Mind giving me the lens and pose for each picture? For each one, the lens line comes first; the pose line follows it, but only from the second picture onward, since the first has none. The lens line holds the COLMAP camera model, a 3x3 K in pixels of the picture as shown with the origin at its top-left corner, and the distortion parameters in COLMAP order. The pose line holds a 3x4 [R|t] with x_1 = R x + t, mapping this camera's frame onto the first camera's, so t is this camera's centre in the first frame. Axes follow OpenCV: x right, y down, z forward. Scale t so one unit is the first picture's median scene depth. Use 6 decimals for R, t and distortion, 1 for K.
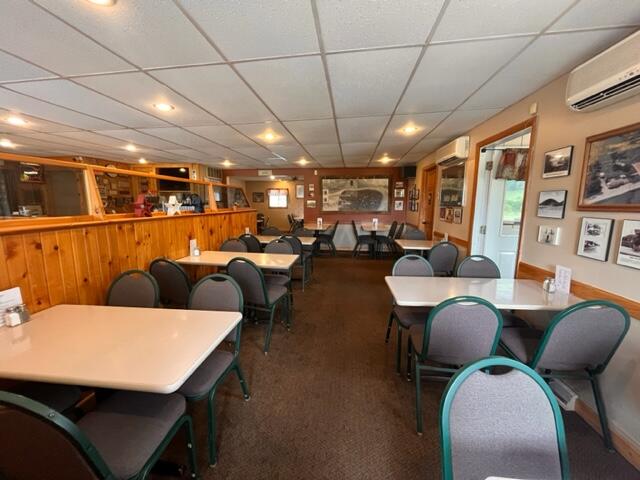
lens RADIAL K [[258.7, 0, 318.5], [0, 258.7, 238.6], [0, 0, 1]] dist [-0.002460, -0.000270]
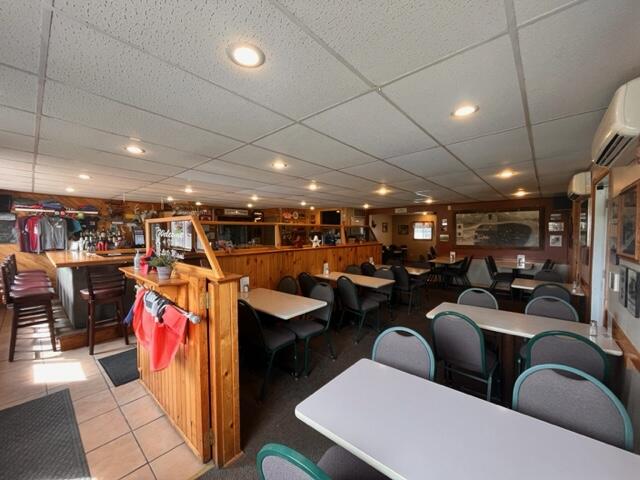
lens RADIAL K [[258.7, 0, 318.2], [0, 258.7, 237.0], [0, 0, 1]] dist [-0.002460, -0.000270]
pose [[0.824537, 0.009963, -0.565720, 0.163468], [-0.077121, 0.992493, -0.094925, -0.000611], [0.560527, 0.121898, 0.819115, -0.147125]]
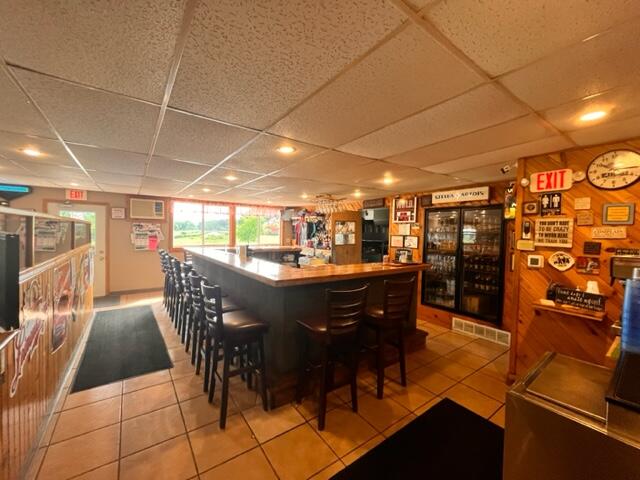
lens RADIAL K [[258.7, 0, 316.5], [0, 258.7, 239.8], [0, 0, 1]] dist [-0.002460, -0.000270]
pose [[-0.731035, 0.004066, -0.682328, -0.267364], [-0.117625, 0.984261, 0.131887, -0.161133], [0.672125, 0.176673, -0.719051, 0.948127]]
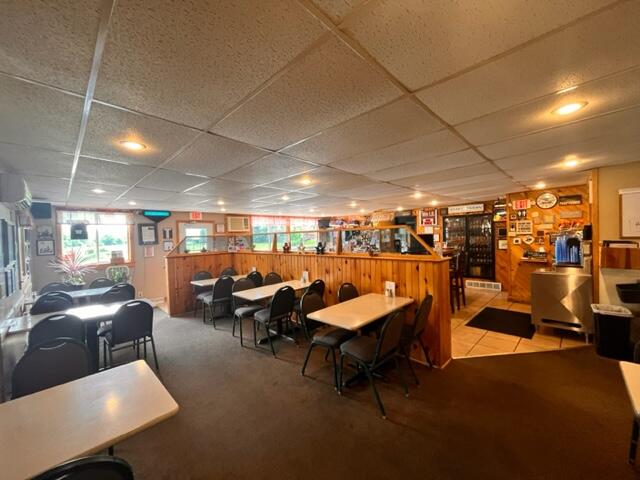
lens RADIAL K [[258.7, 0, 317.5], [0, 258.7, 239.3], [0, 0, 1]] dist [-0.002460, -0.000270]
pose [[-0.613144, 0.026536, -0.789525, 0.296249], [-0.080221, 0.992177, 0.095647, -0.150962], [0.785888, 0.121982, -0.606219, 0.894097]]
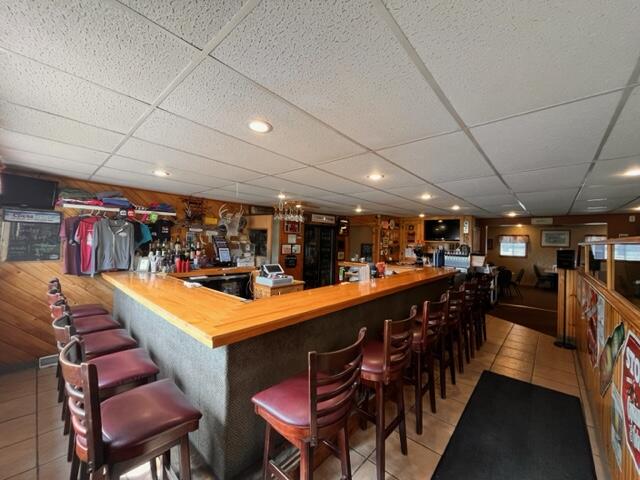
lens RADIAL K [[258.7, 0, 318.2], [0, 258.7, 238.3], [0, 0, 1]] dist [-0.002460, -0.000270]
pose [[0.815681, 0.010037, -0.578415, -0.366584], [-0.100738, 0.987038, -0.124932, -0.014312], [0.569663, 0.160173, 0.806119, -0.138088]]
